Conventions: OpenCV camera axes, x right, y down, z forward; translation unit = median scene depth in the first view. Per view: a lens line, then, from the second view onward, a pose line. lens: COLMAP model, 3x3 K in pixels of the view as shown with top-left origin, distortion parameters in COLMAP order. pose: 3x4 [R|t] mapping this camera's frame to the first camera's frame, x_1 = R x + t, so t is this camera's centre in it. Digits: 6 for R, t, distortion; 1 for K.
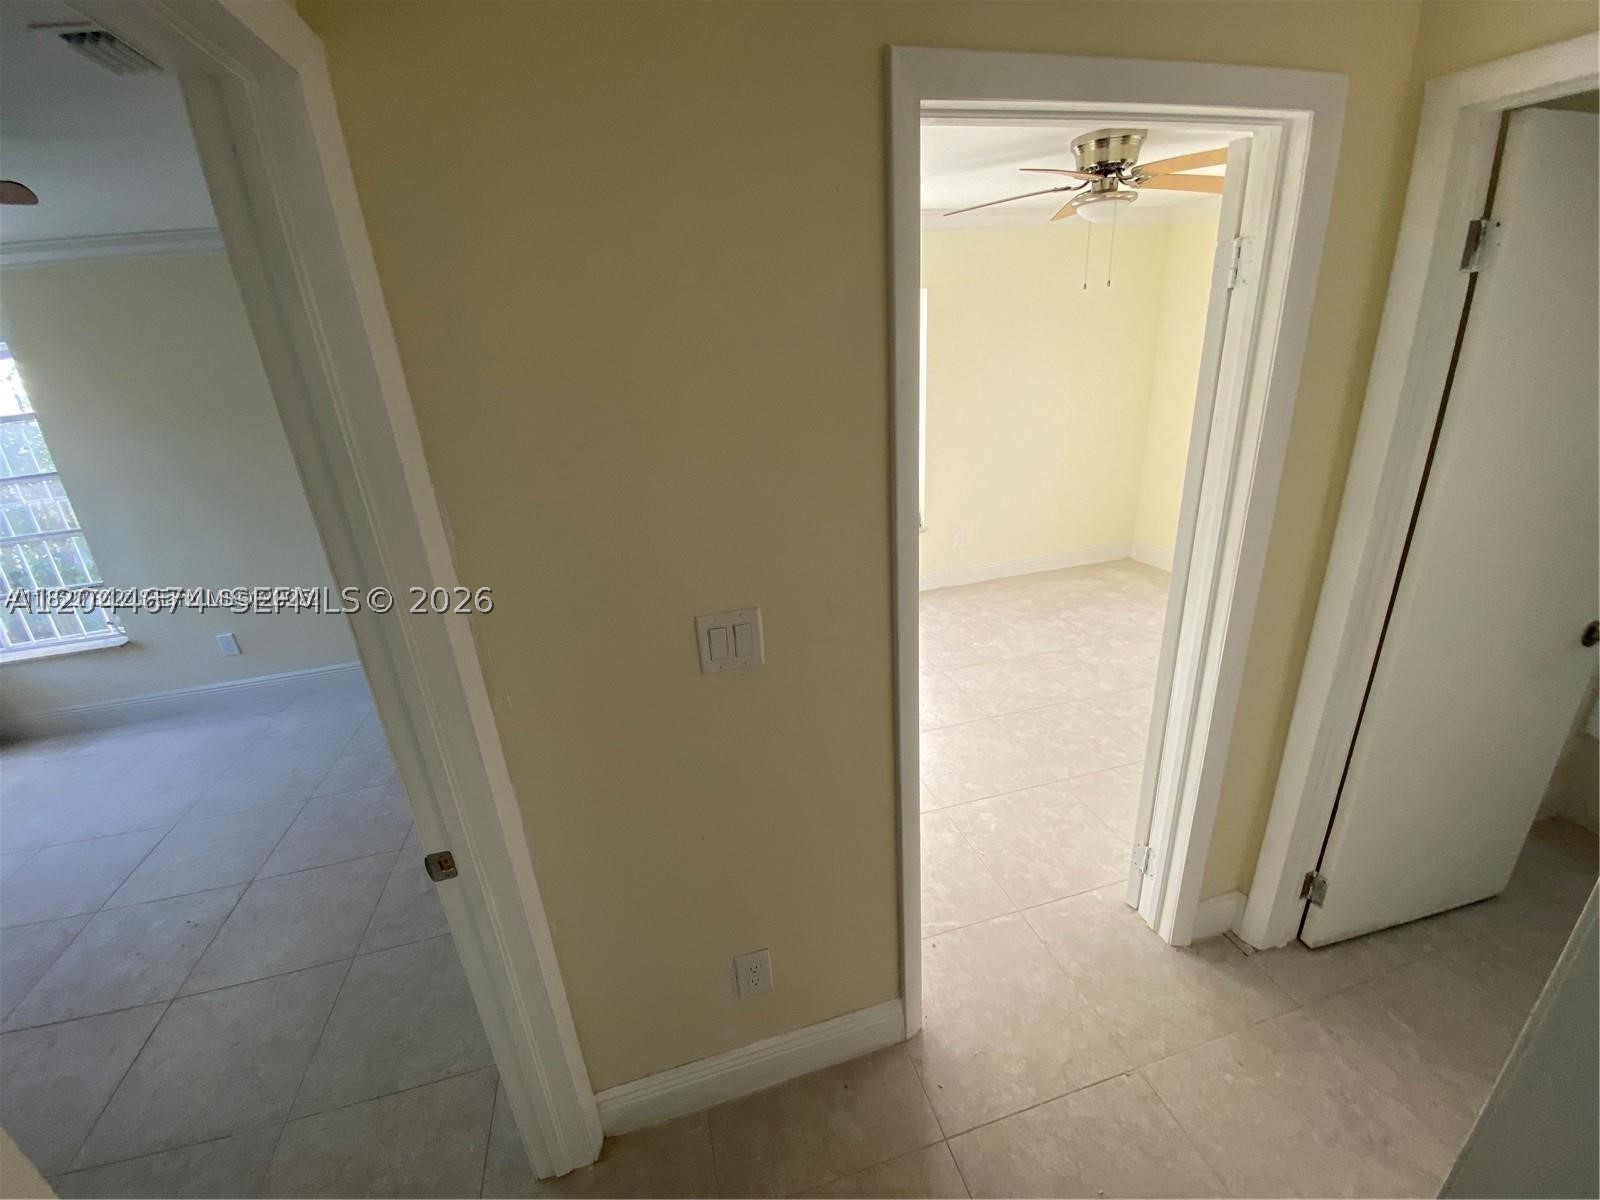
lens RADIAL K [[640.2, 0, 800.0], [0, 640.2, 600.0], [0, 0, 1]] dist [0.011411, -0.015812]
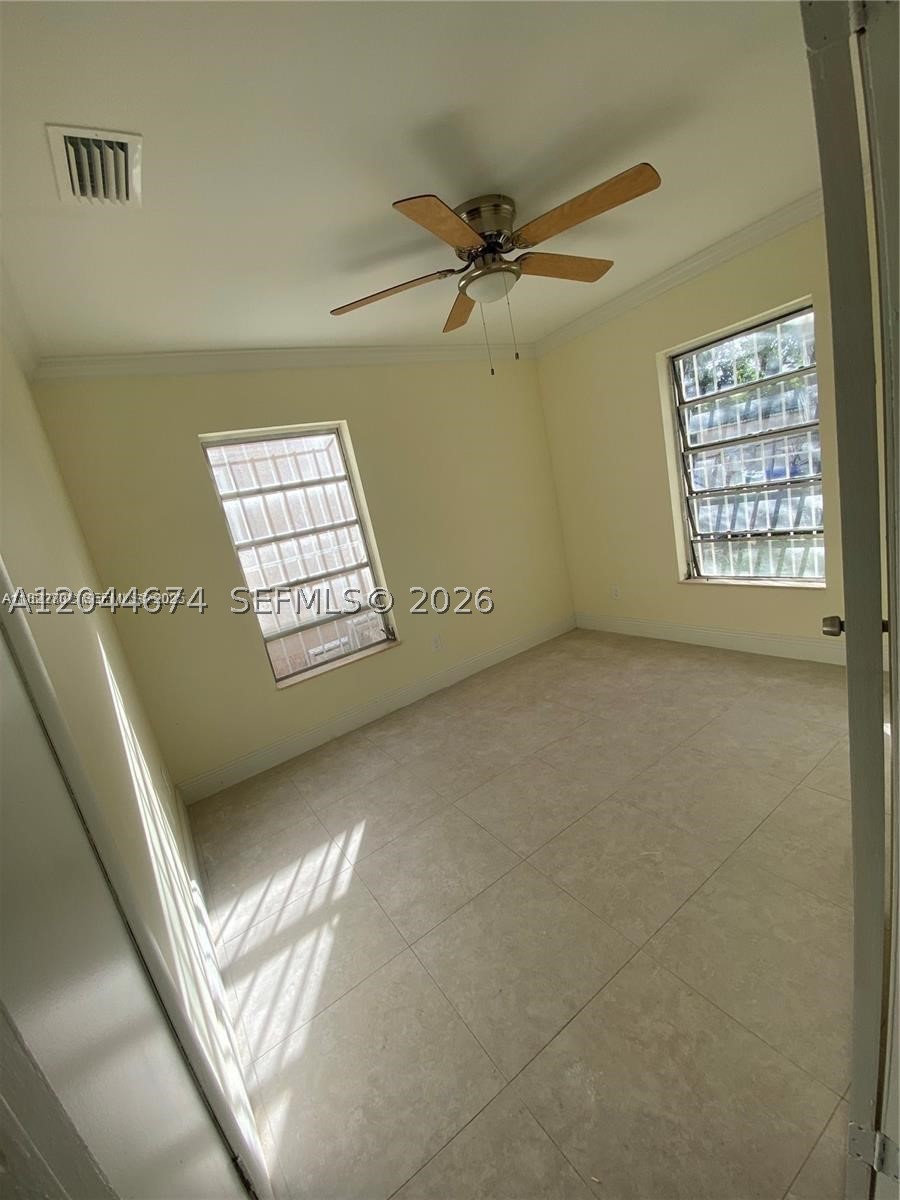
lens RADIAL K [[480.1, 0, 450.0], [0, 480.1, 600.0], [0, 0, 1]] dist [0.011411, -0.015812]
pose [[0.939857, -0.196807, 0.279171, 0.083906], [0.247463, 0.955700, -0.159370, -0.044496], [-0.235439, 0.218870, 0.946924, 0.298558]]
